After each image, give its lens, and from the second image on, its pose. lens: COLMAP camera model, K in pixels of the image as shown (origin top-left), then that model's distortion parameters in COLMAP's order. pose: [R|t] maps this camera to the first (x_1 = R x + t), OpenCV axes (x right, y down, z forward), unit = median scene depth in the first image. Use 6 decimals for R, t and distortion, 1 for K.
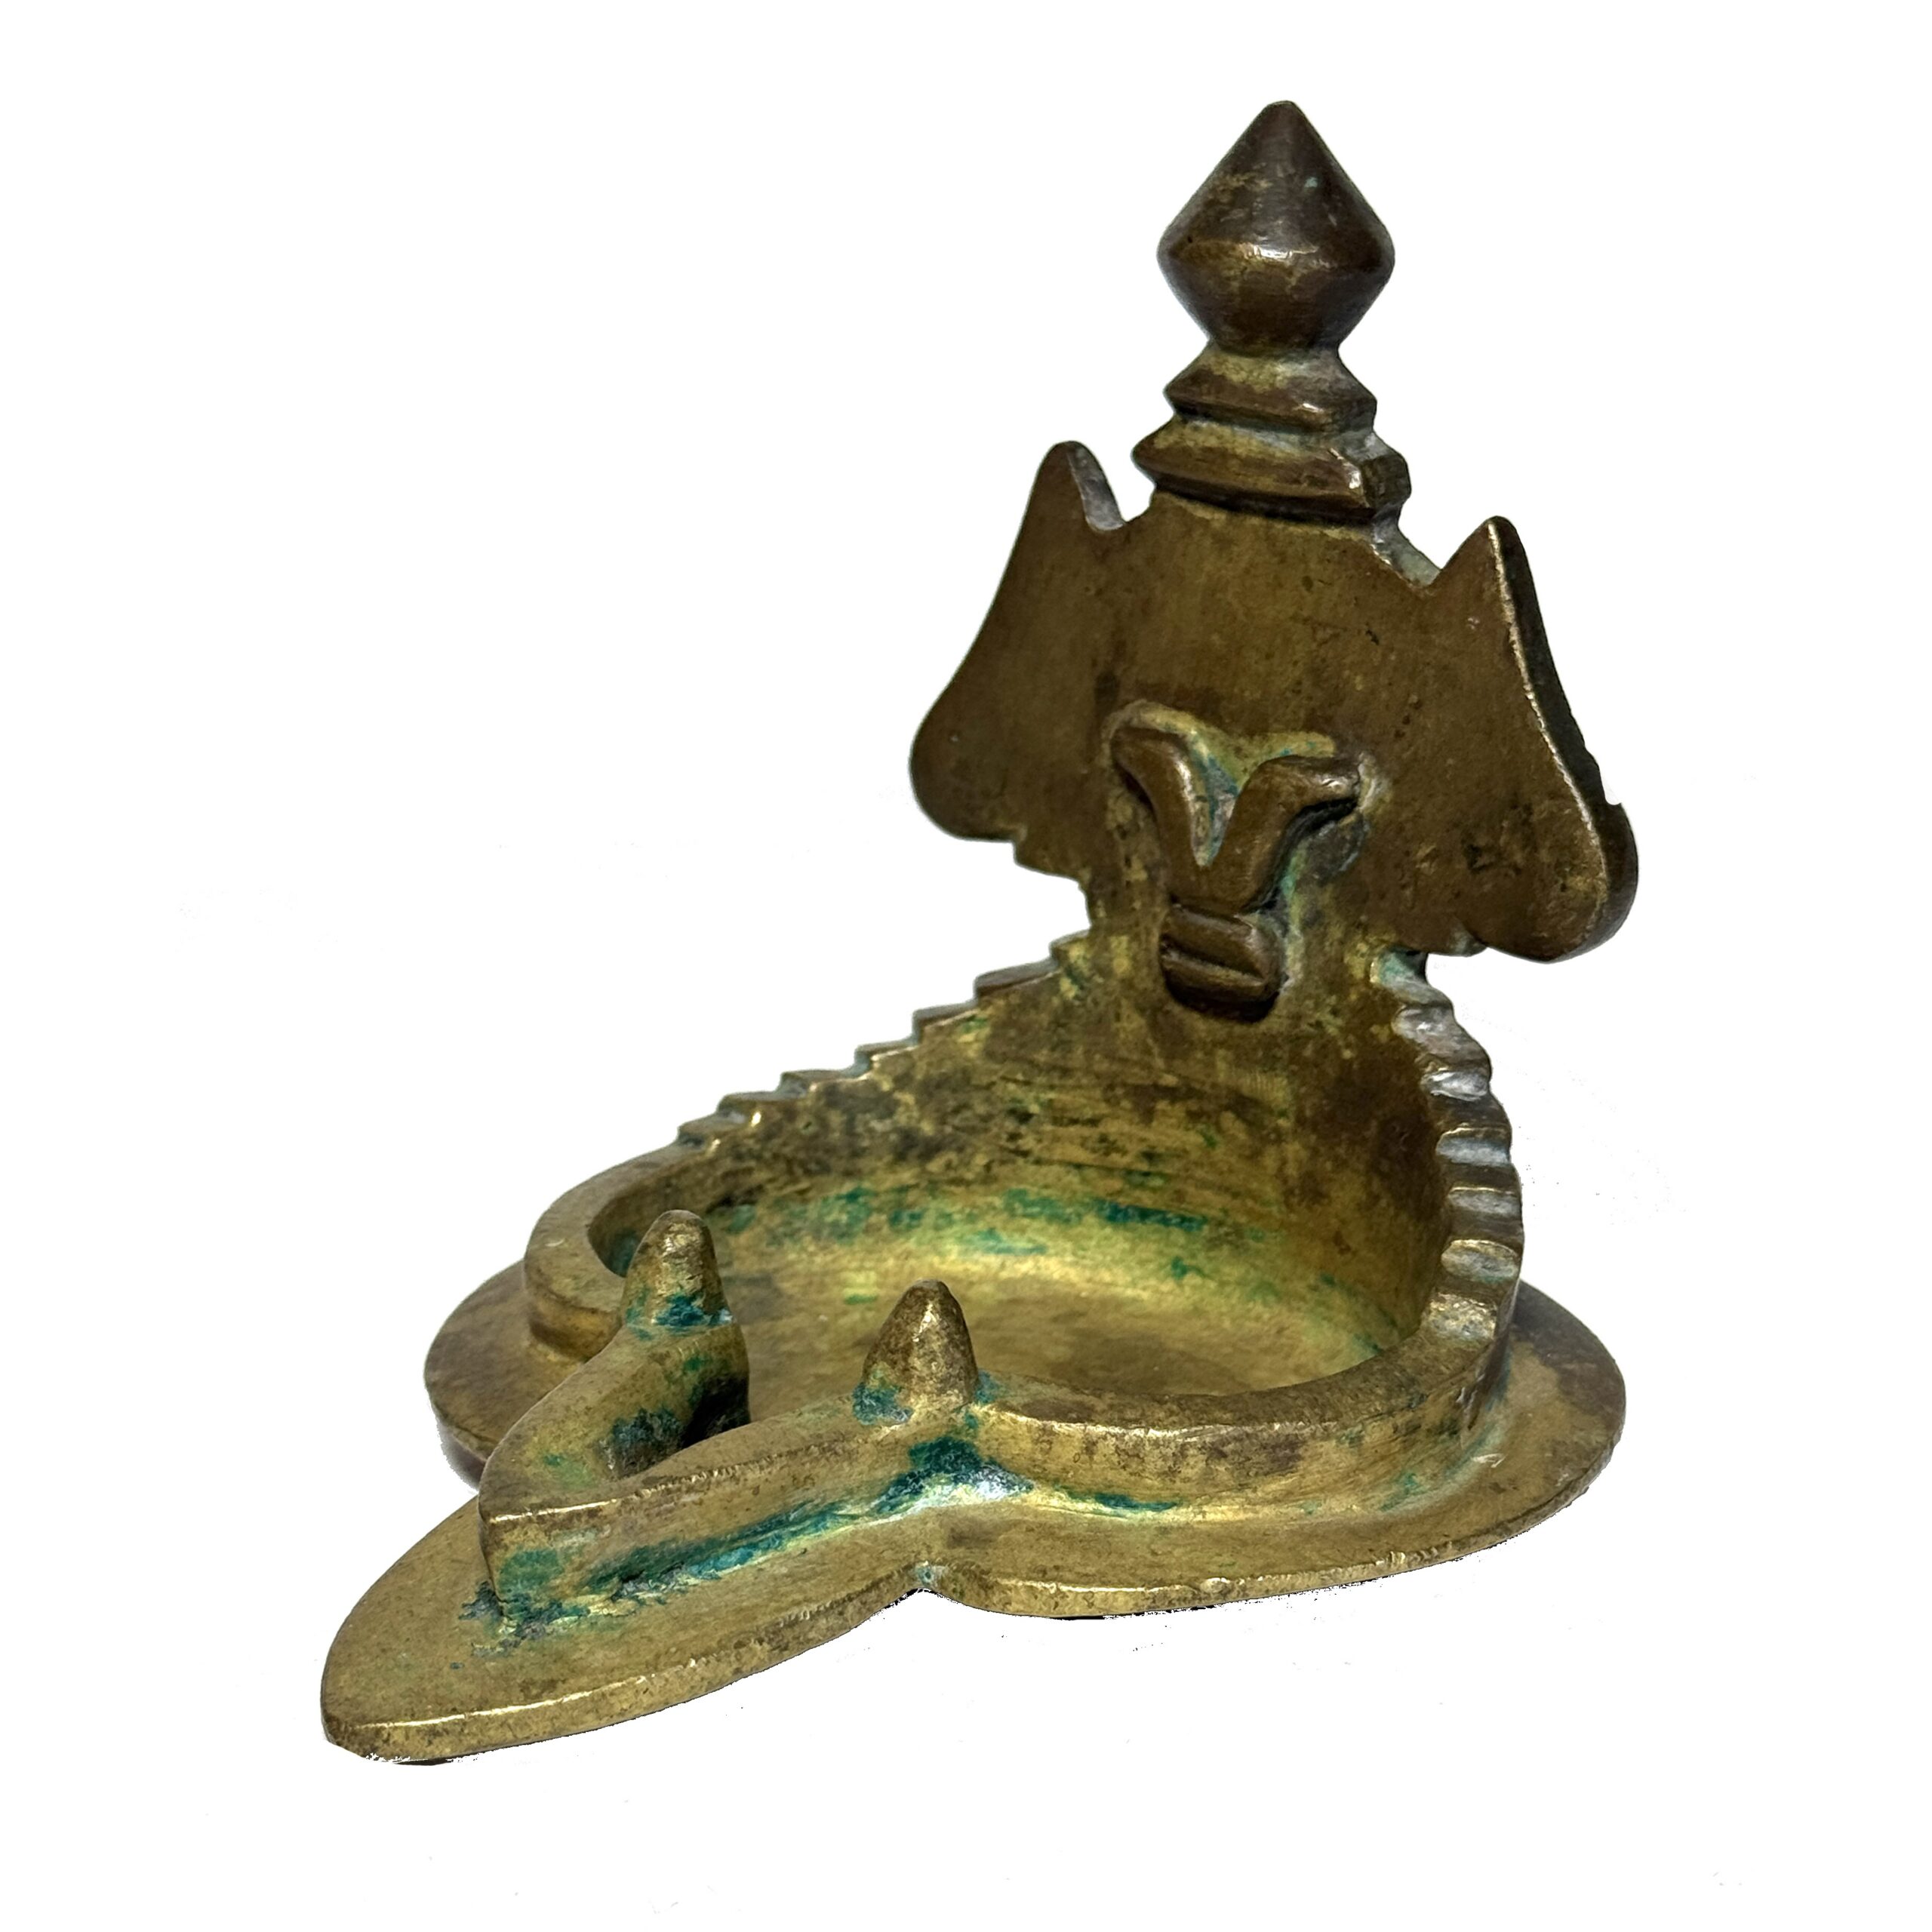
lens RADIAL K [[4428.6, 0, 966.0], [0, 4428.6, 966.0], [0, 0, 1]] dist [0.044850, 0.389554]
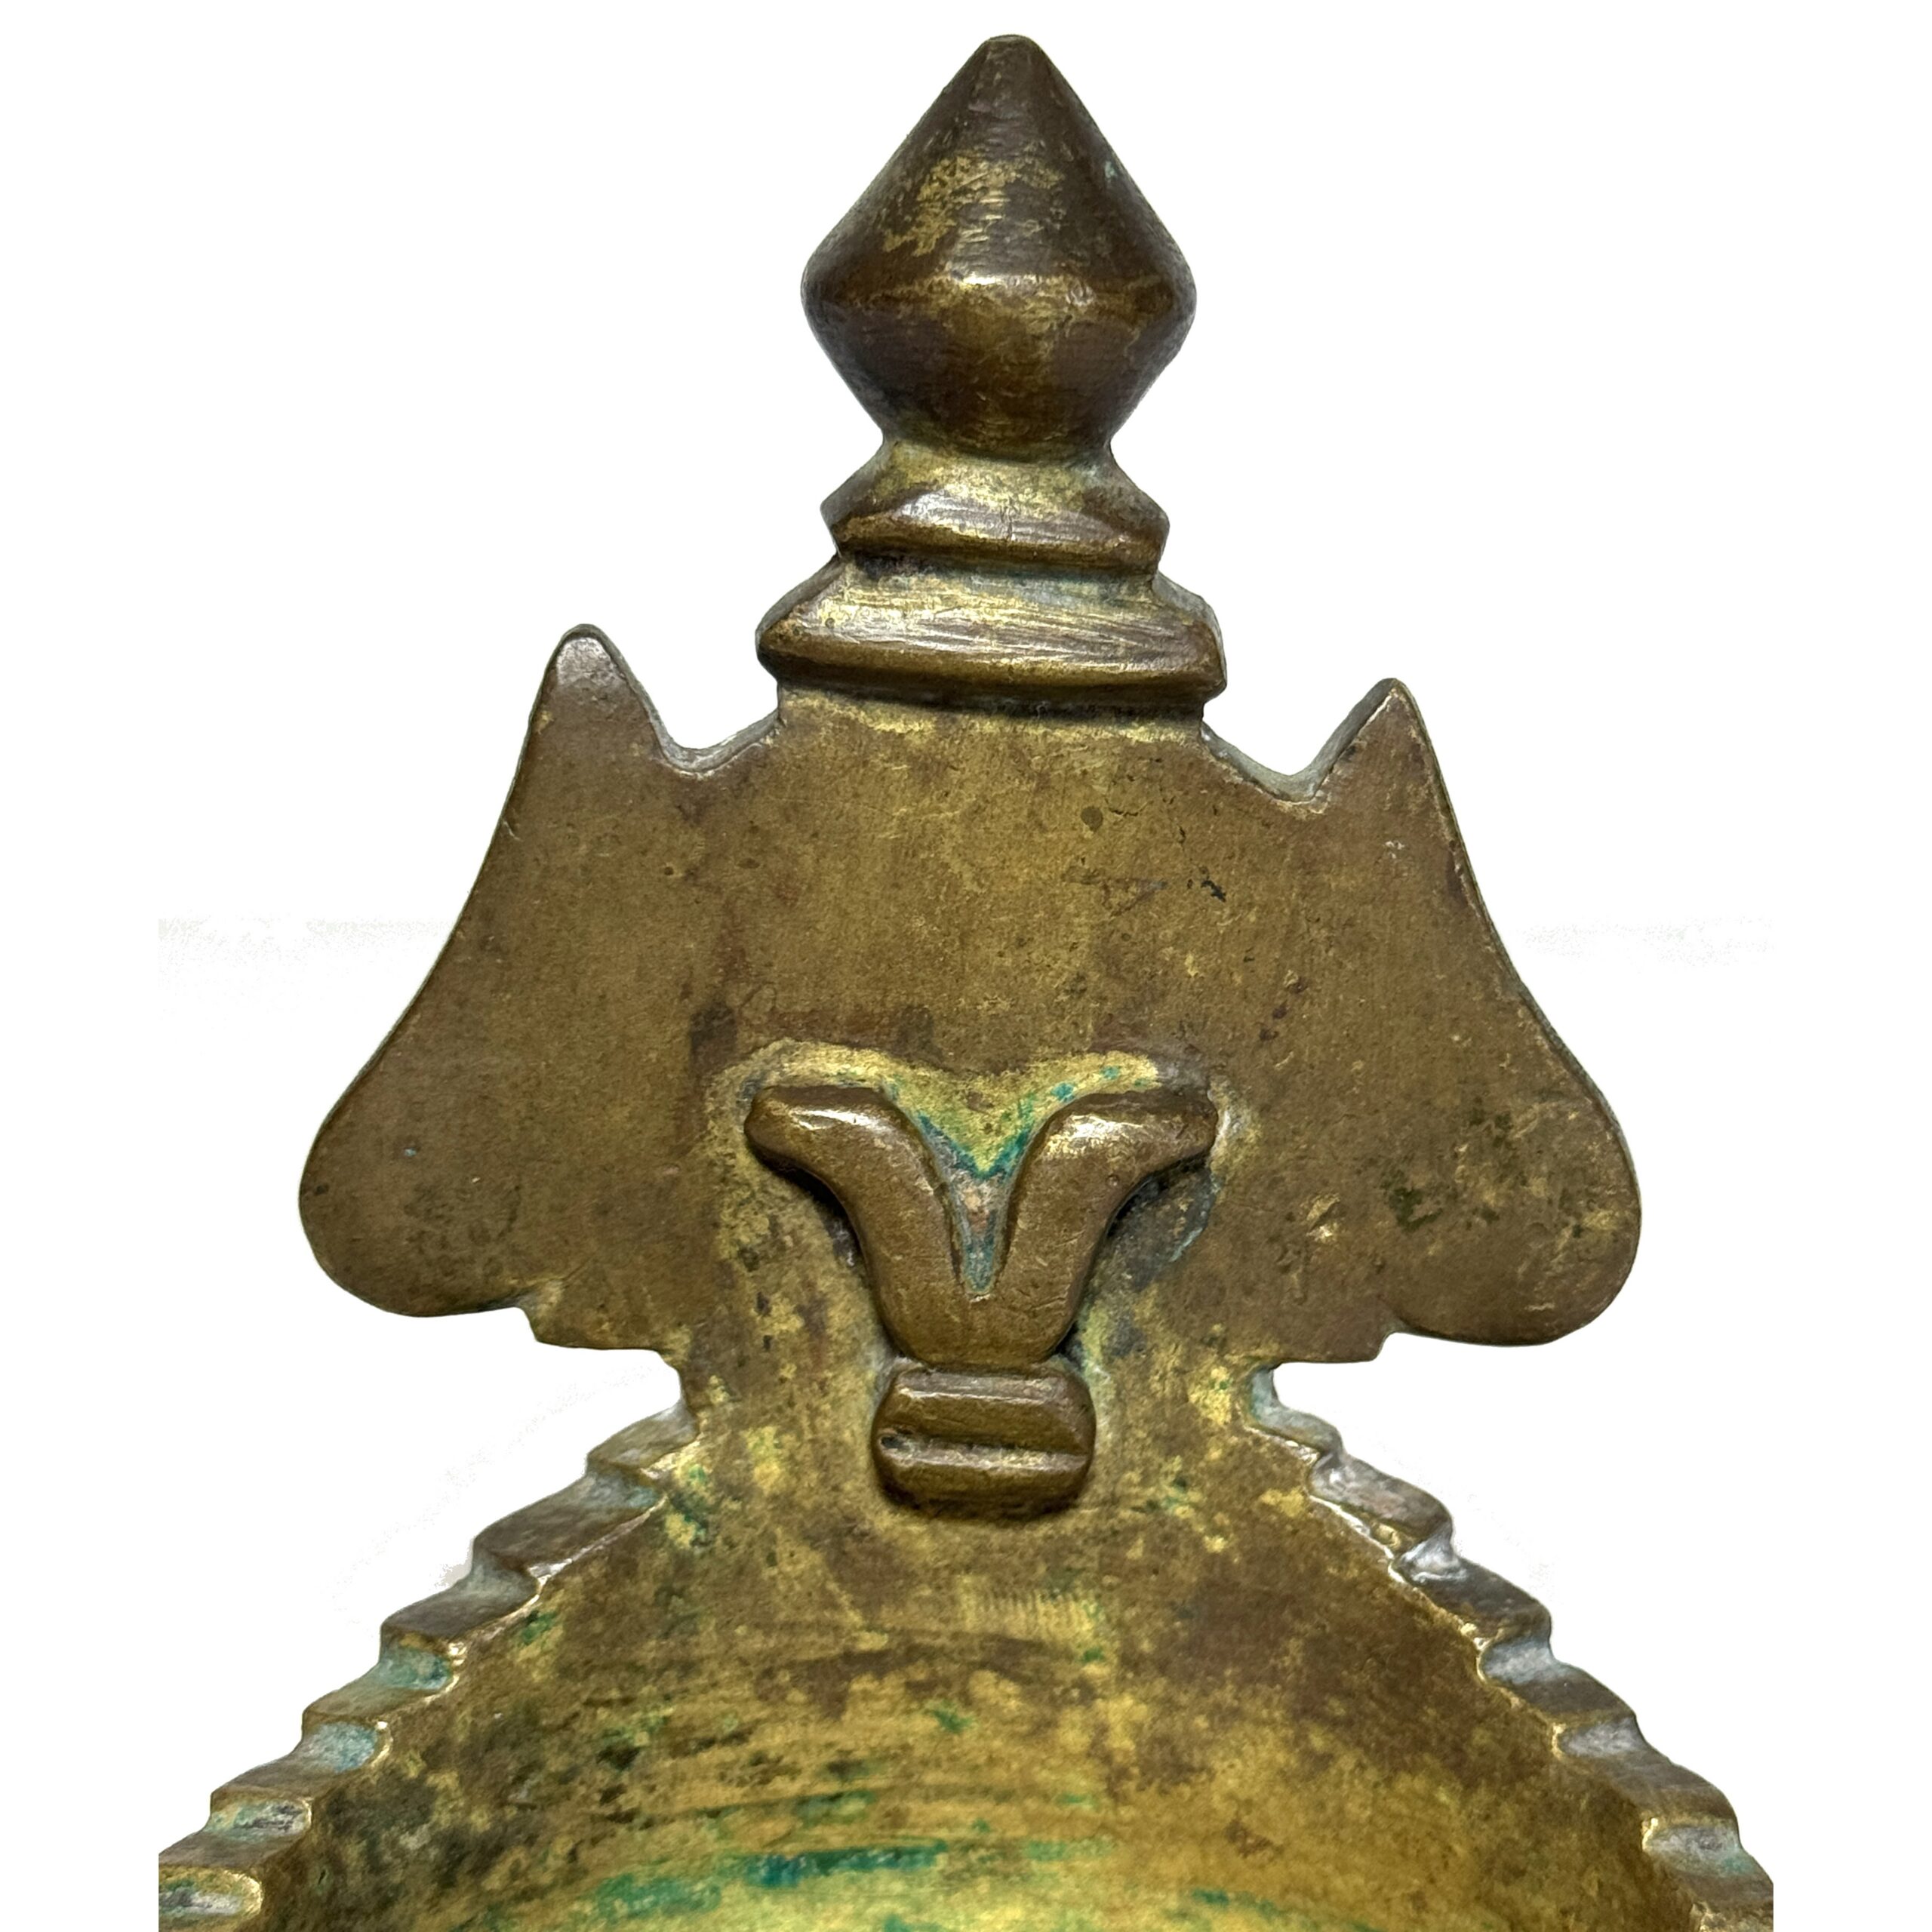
lens RADIAL K [[4428.6, 0, 966.0], [0, 4428.6, 966.0], [0, 0, 1]] dist [0.044850, 0.389554]
pose [[0.756693, -0.158738, 0.634207, -0.323376], [0.147461, 0.986518, 0.070979, -0.109724], [-0.636923, 0.039811, 0.769899, 0.523402]]
